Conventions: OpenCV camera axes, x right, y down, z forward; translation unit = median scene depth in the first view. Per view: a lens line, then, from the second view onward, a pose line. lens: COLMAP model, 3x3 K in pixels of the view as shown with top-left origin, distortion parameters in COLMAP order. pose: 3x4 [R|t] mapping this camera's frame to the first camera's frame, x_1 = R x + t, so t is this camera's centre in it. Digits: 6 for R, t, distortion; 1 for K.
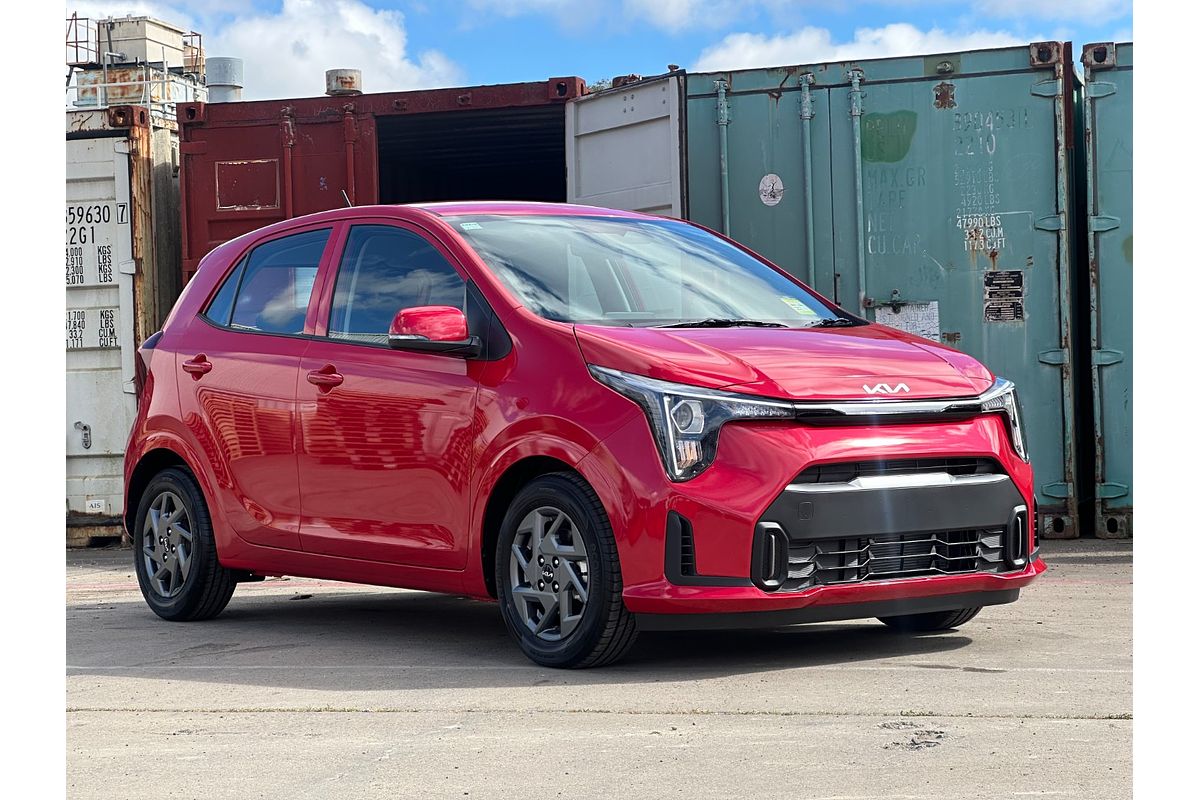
lens RADIAL K [[2332.3, 0, 613.9], [0, 2332.3, 395.9], [0, 0, 1]] dist [0.194589, 0.000000]
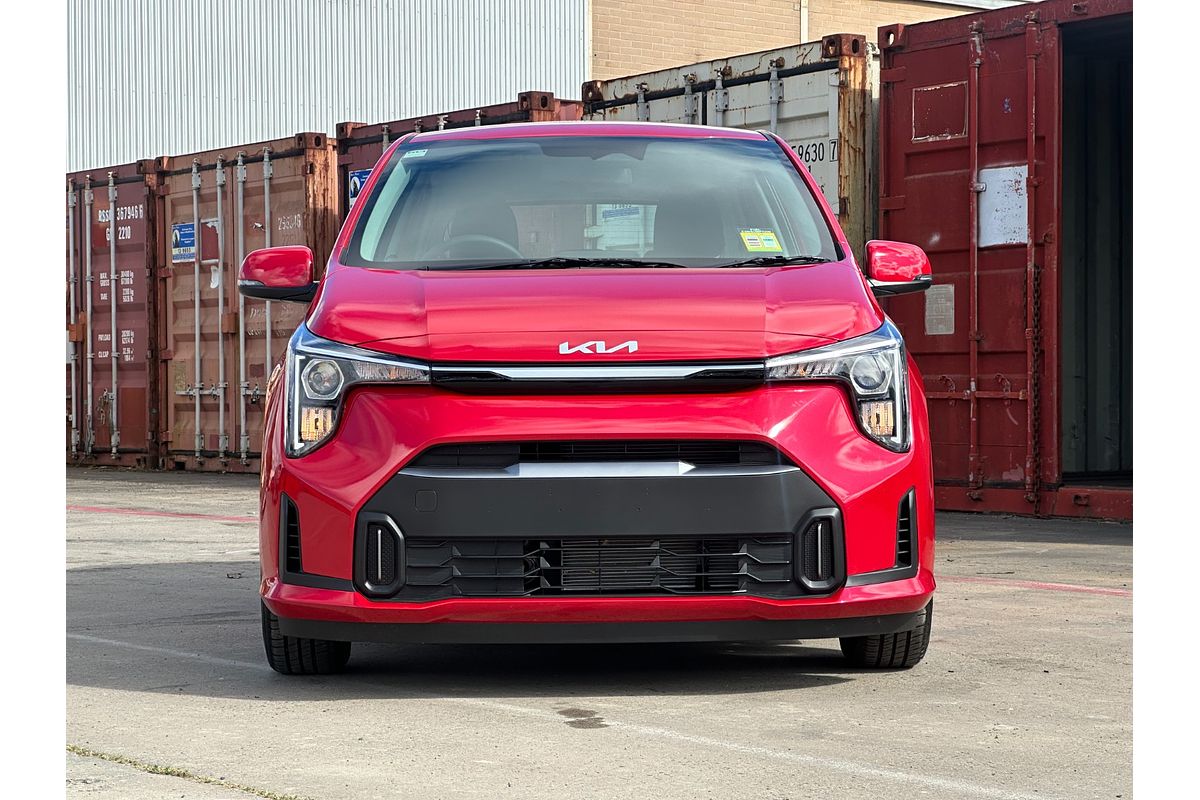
lens RADIAL K [[2332.3, 0, 605.4], [0, 2332.3, 432.3], [0, 0, 1]] dist [0.194589, 0.000000]
pose [[0.798679, 0.035785, -0.600692, 0.446572], [-0.011975, 0.998978, 0.043589, -0.006884], [0.601638, -0.027621, 0.798291, 0.298839]]
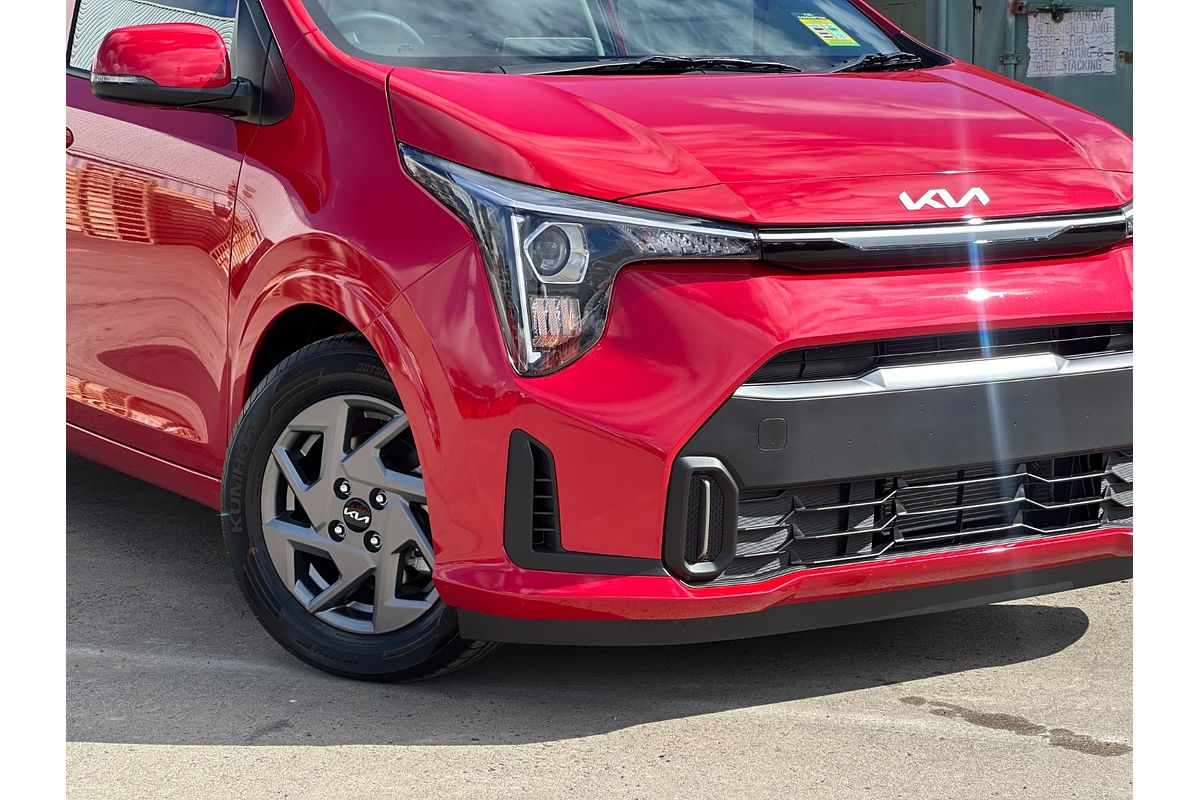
lens RADIAL K [[2332.3, 0, 616.7], [0, 2332.3, 359.9], [0, 0, 1]] dist [0.194589, 0.000000]
pose [[0.996253, 0.030999, -0.080735, 0.065866], [-0.021155, 0.992541, 0.120059, -0.023008], [0.083854, -0.117901, 0.989479, 0.346804]]
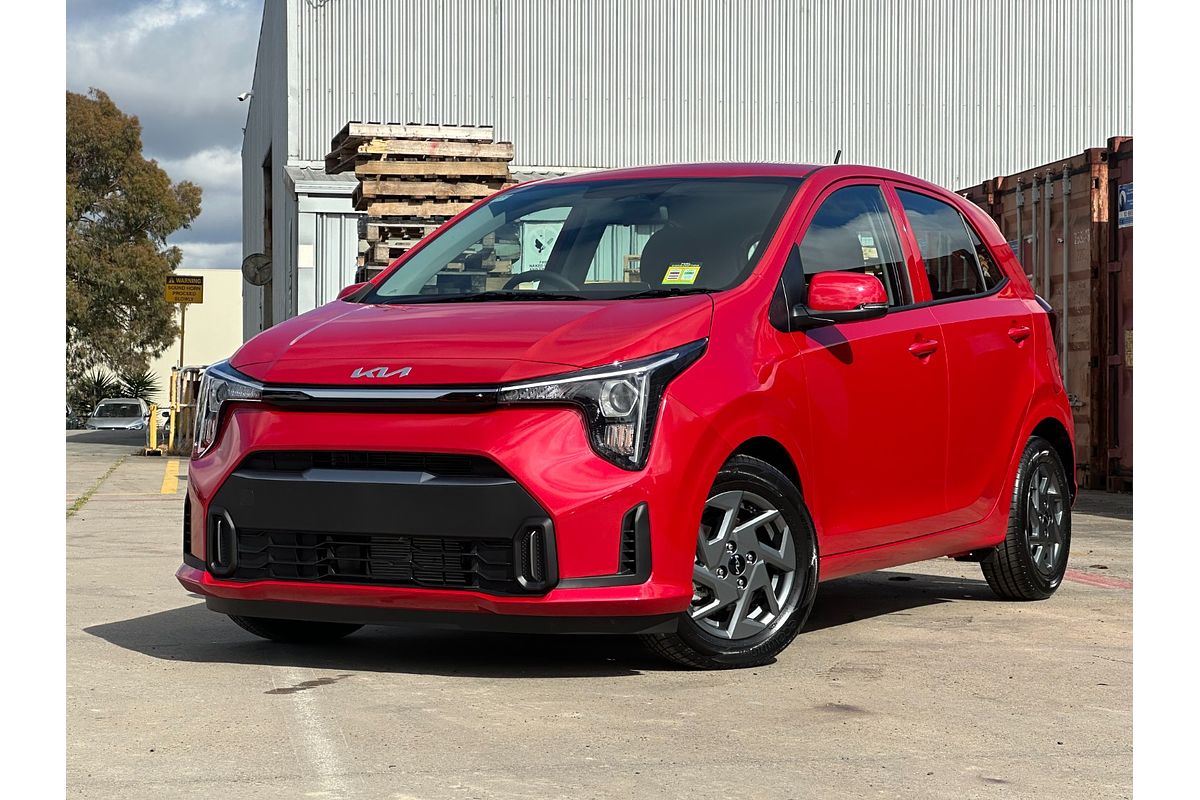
lens RADIAL K [[2332.3, 0, 545.7], [0, 2332.3, 348.9], [0, 0, 1]] dist [0.194589, 0.000000]
pose [[0.375600, 0.012448, -0.926698, 0.750734], [-0.007017, 0.999919, 0.010588, -0.017503], [0.926755, 0.002526, 0.375657, 0.554543]]
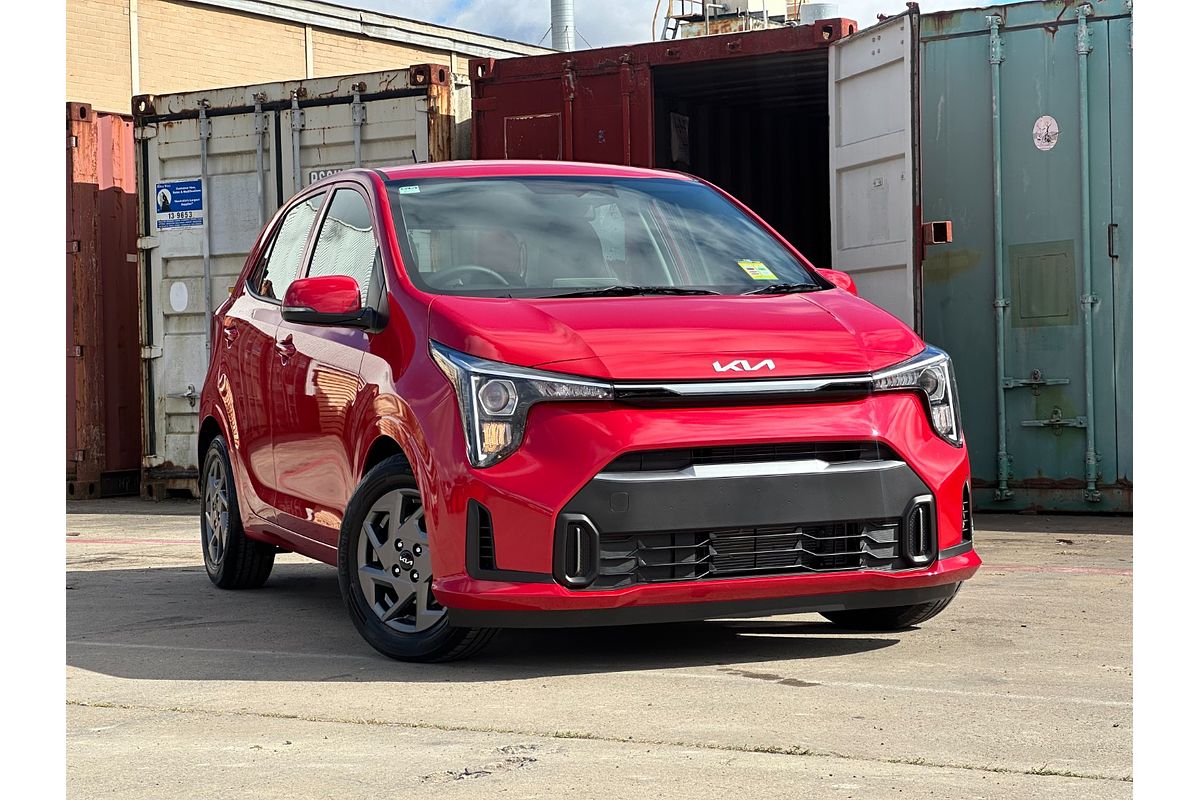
lens RADIAL K [[2332.3, 0, 681.8], [0, 2332.3, 392.4], [0, 0, 1]] dist [0.194589, 0.000000]
pose [[0.964530, 0.007720, -0.263861, 0.254913], [-0.001462, 0.999713, 0.023904, -0.011140], [0.263970, -0.022670, 0.964264, 0.095404]]
